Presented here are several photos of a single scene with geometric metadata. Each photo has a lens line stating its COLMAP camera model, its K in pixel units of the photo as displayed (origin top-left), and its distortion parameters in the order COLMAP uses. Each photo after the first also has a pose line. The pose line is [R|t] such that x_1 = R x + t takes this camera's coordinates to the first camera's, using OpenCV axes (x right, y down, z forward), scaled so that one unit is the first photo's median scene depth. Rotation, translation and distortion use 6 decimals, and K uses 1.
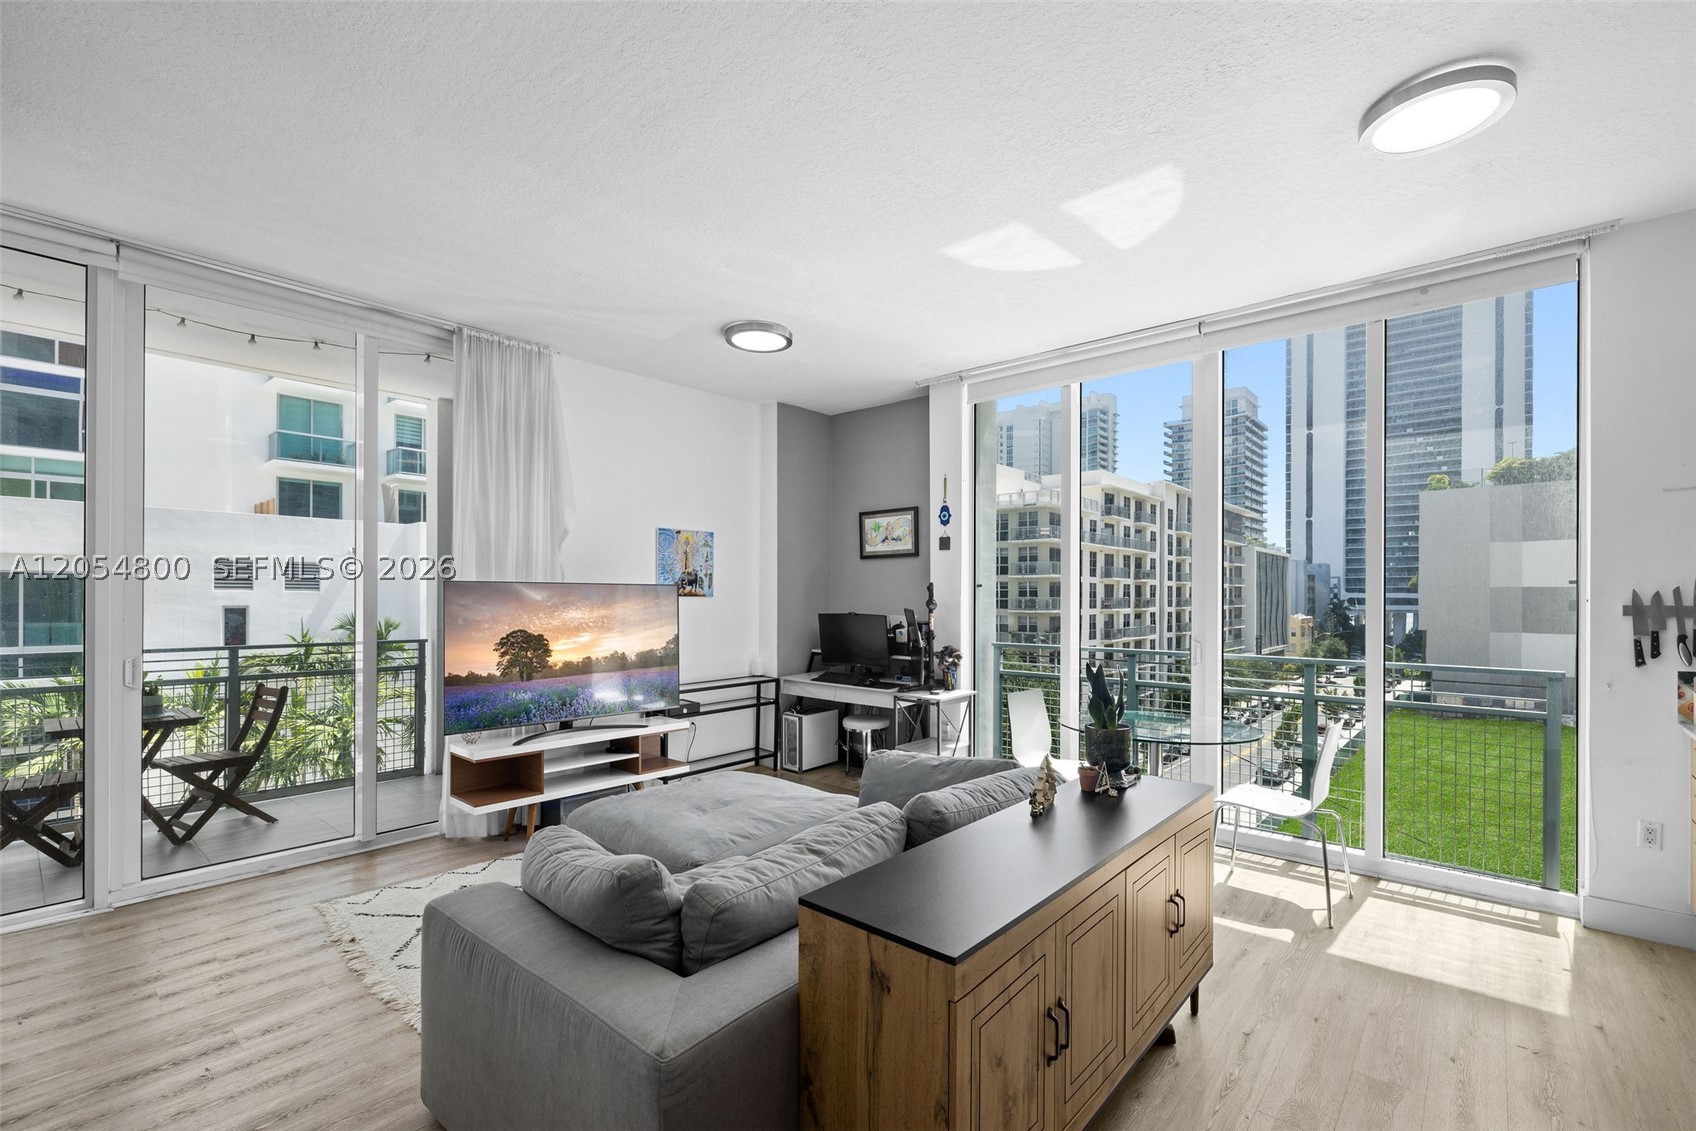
lens RADIAL K [[738.8, 0, 855.4], [0, 738.8, 588.8], [0, 0, 1]] dist [-0.000737, 0.000090]
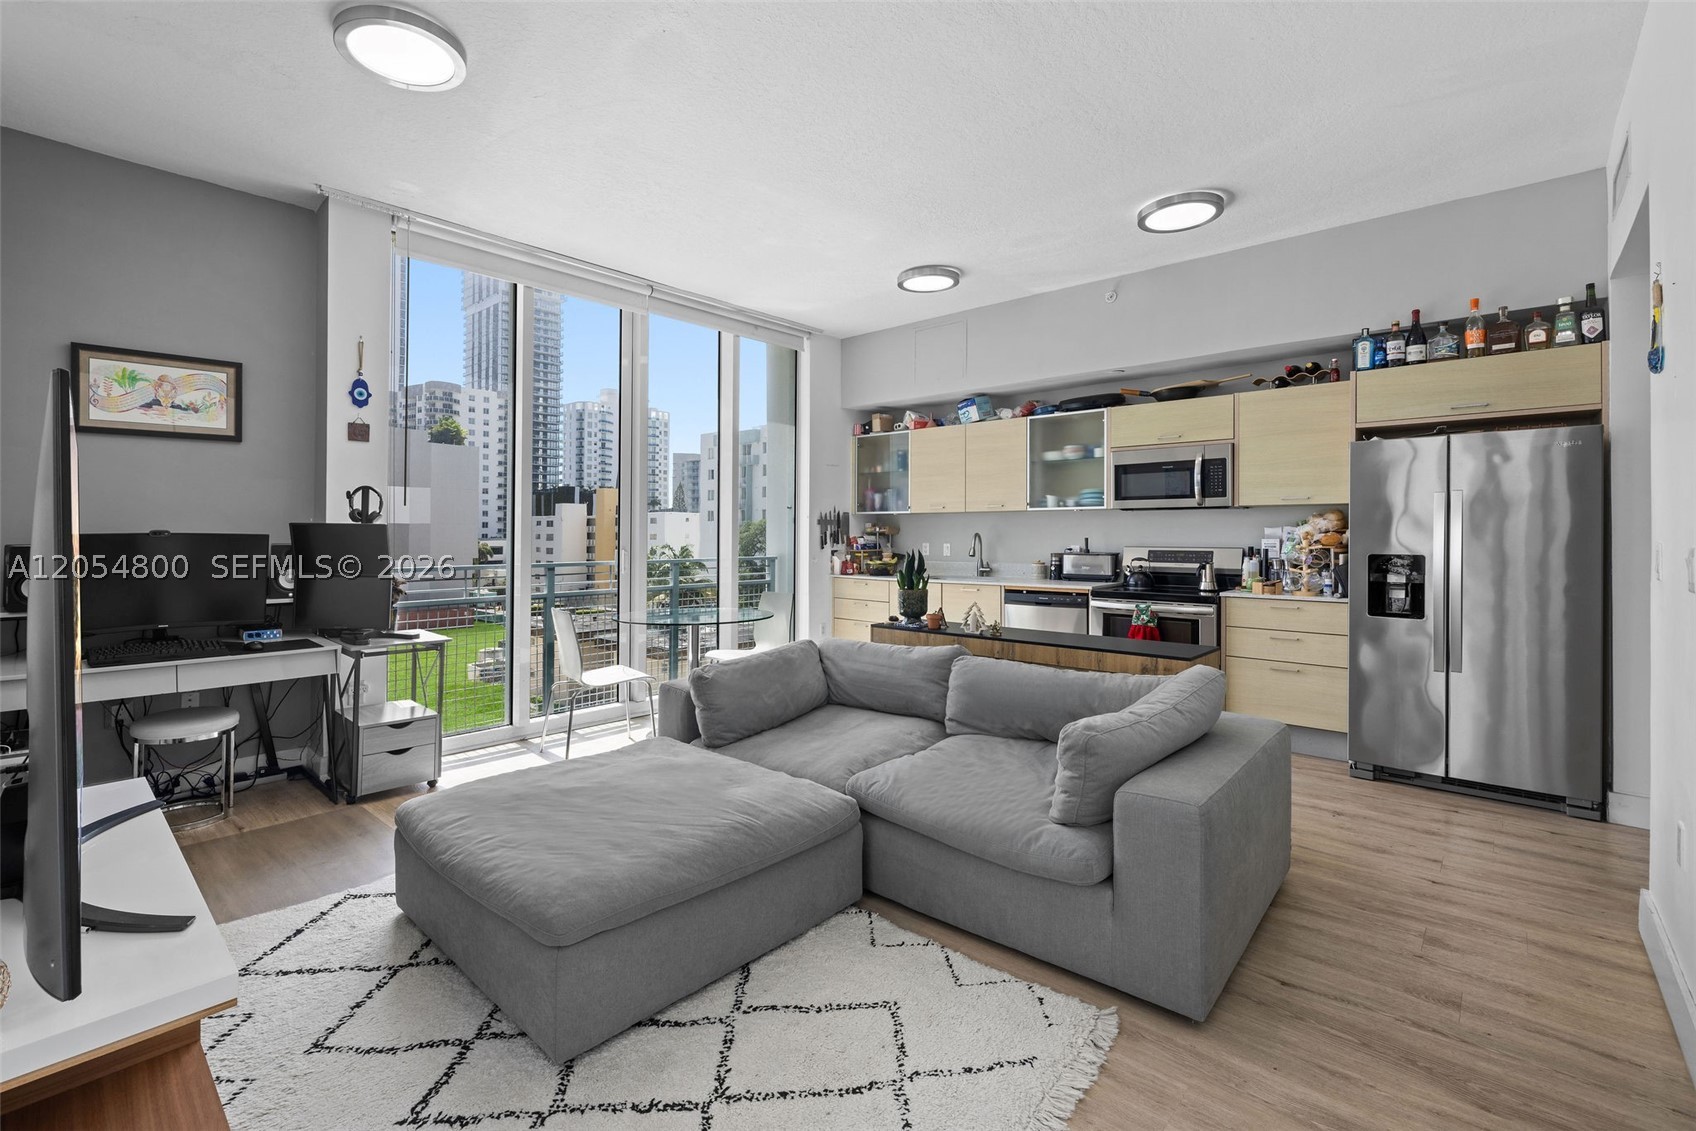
lens RADIAL K [[741.1, 0, 789.8], [0, 741.1, 533.3], [0, 0, 1]] dist [-0.000143, 0.000007]
pose [[0.064507, -0.004255, 0.997908, -0.609967], [-0.009418, 0.999944, 0.004872, 0.031103], [-0.997873, -0.009712, 0.064463, 0.575322]]
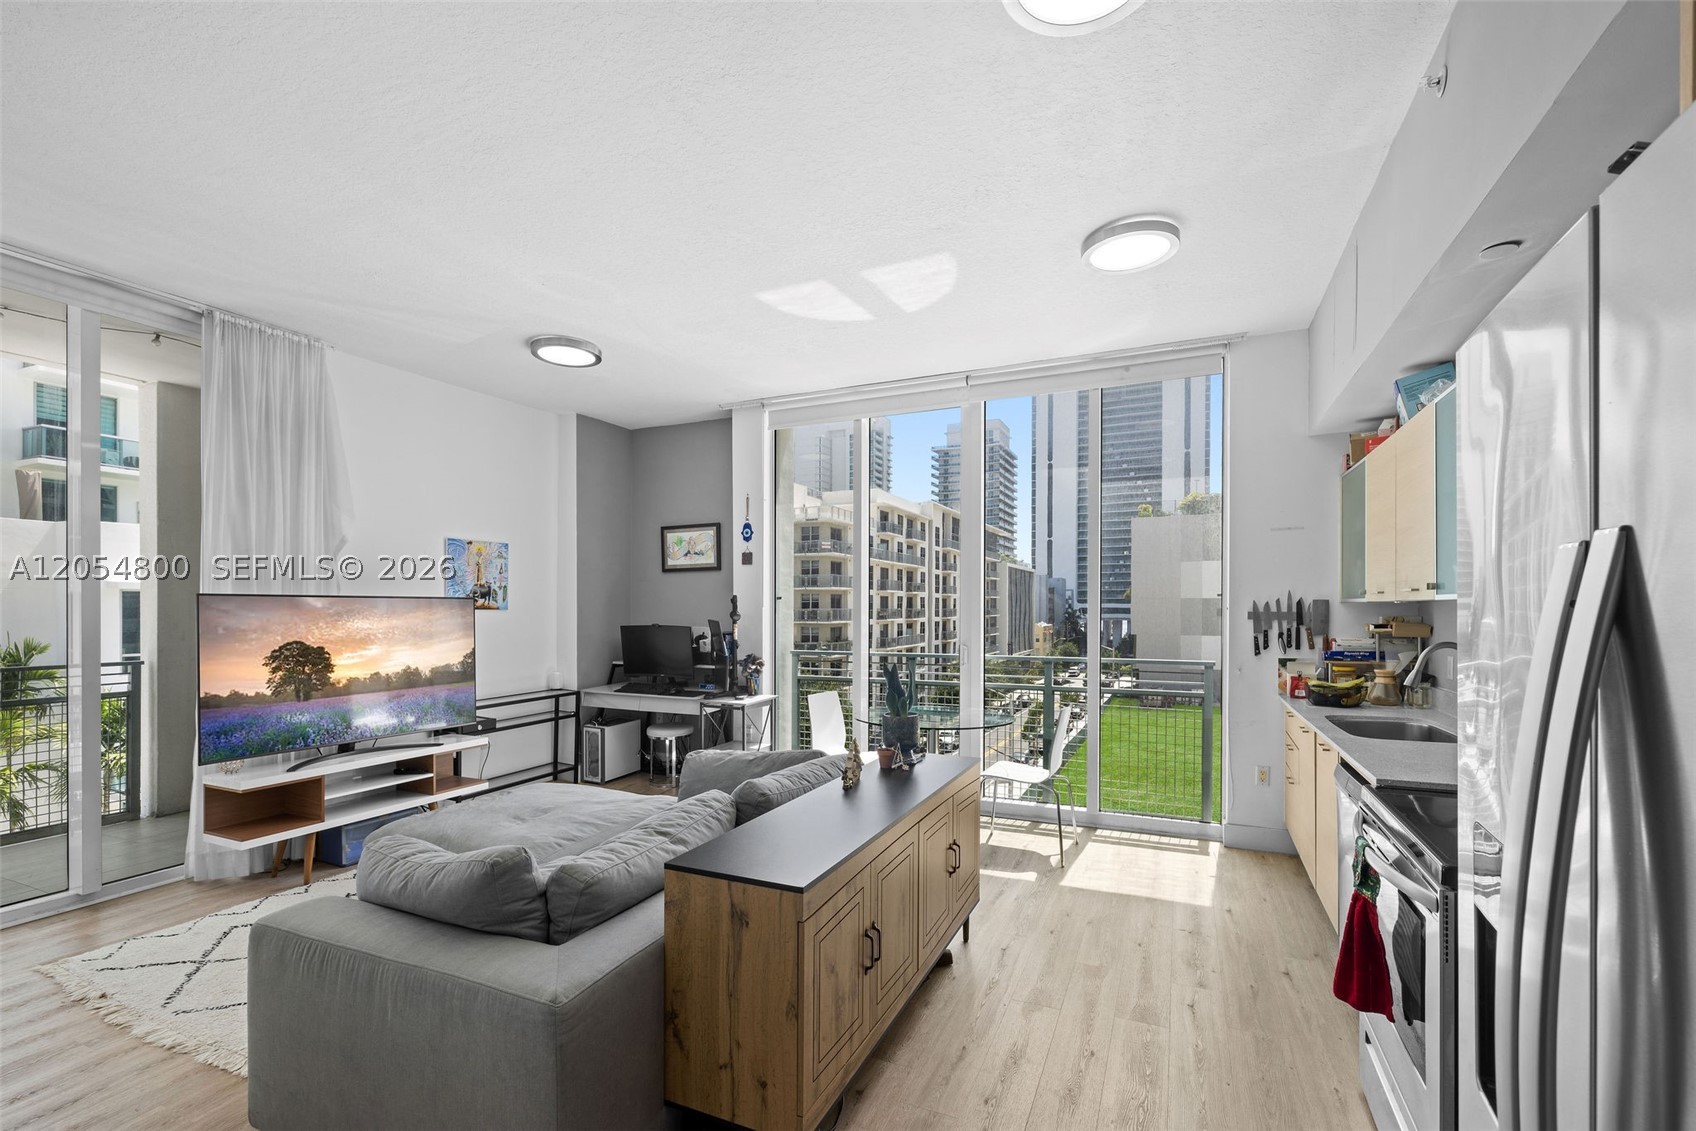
lens RADIAL K [[733.1, 0, 853.7], [0, 733.1, 608.5], [0, 0, 1]] dist [-0.000632, 0.000176]
pose [[0.958330, -0.005225, 0.285617, -0.037212], [0.002180, 0.999937, 0.010977, -0.000448], [-0.285657, -0.009897, 0.958281, -0.064239]]
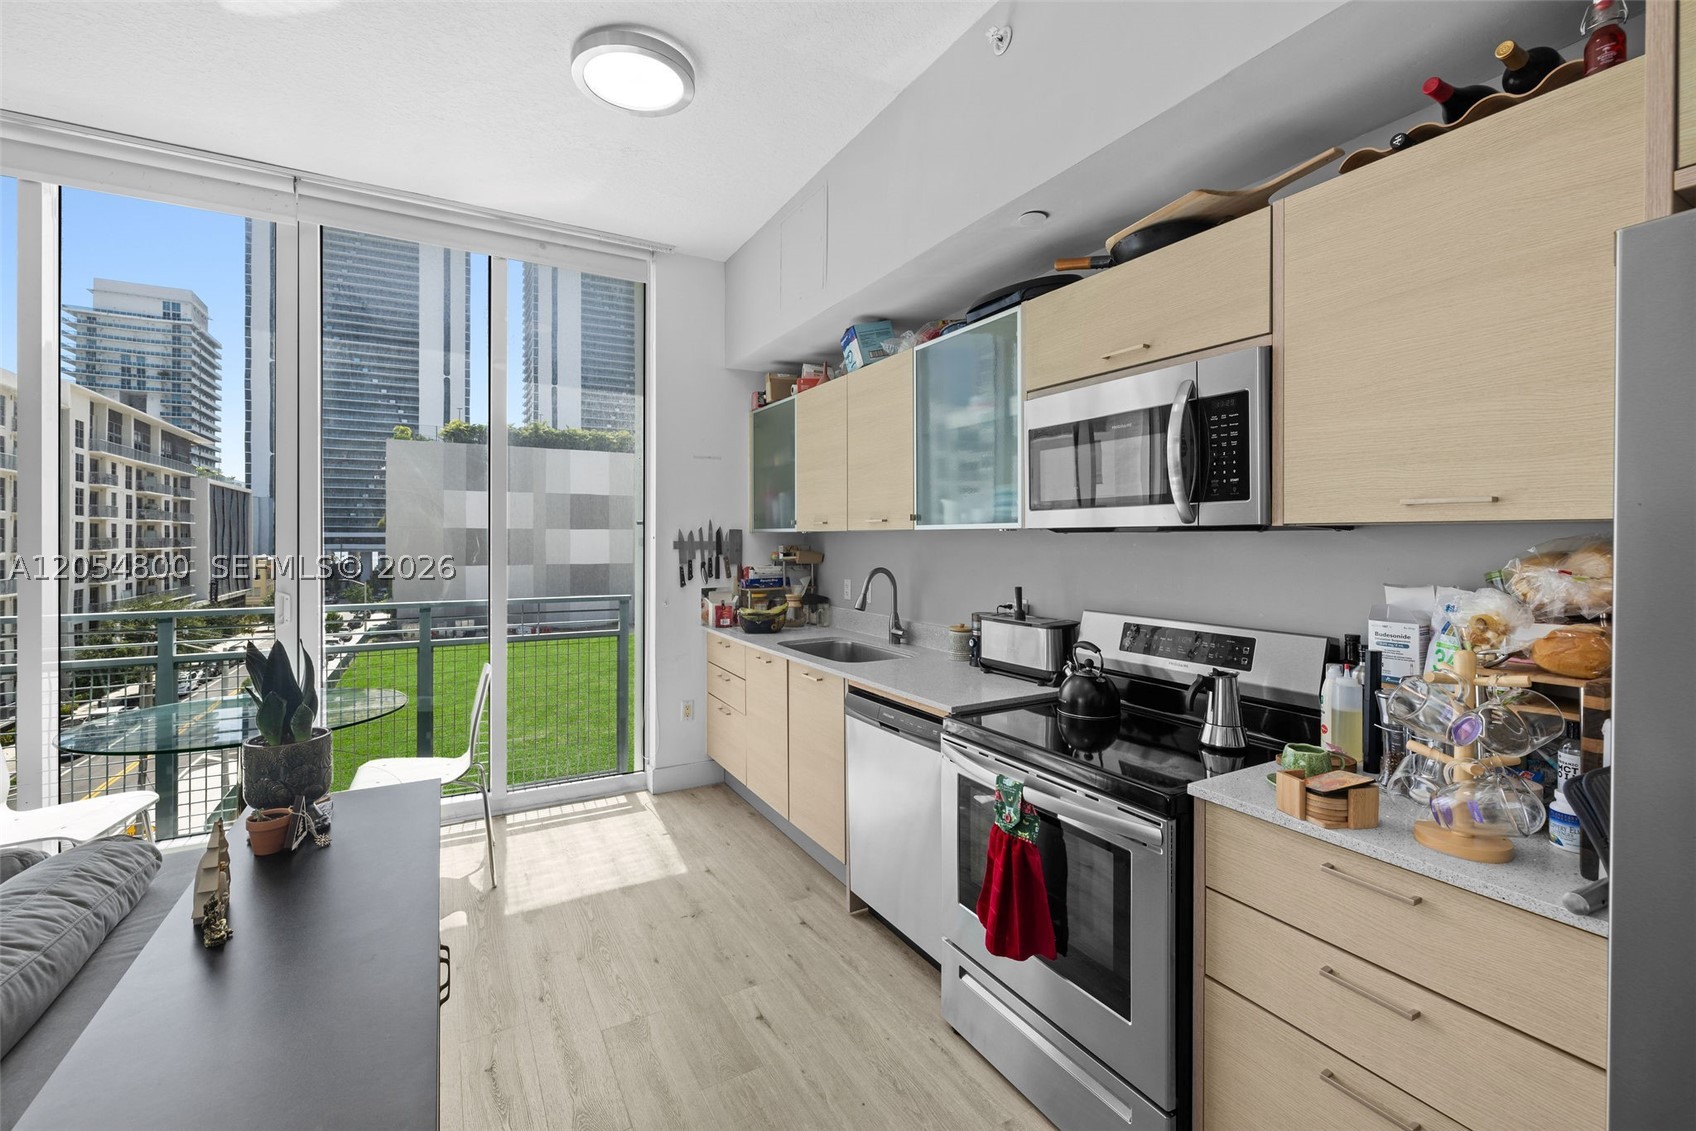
lens RADIAL K [[717.3, 0, 845.9], [0, 717.3, 543.1], [0, 0, 1]] dist [-0.001629, -0.000080]
pose [[0.336947, -0.009773, 0.941473, -0.037155], [-0.009551, 0.999859, 0.013797, 0.002932], [-0.941475, -0.013641, 0.336806, 0.170483]]
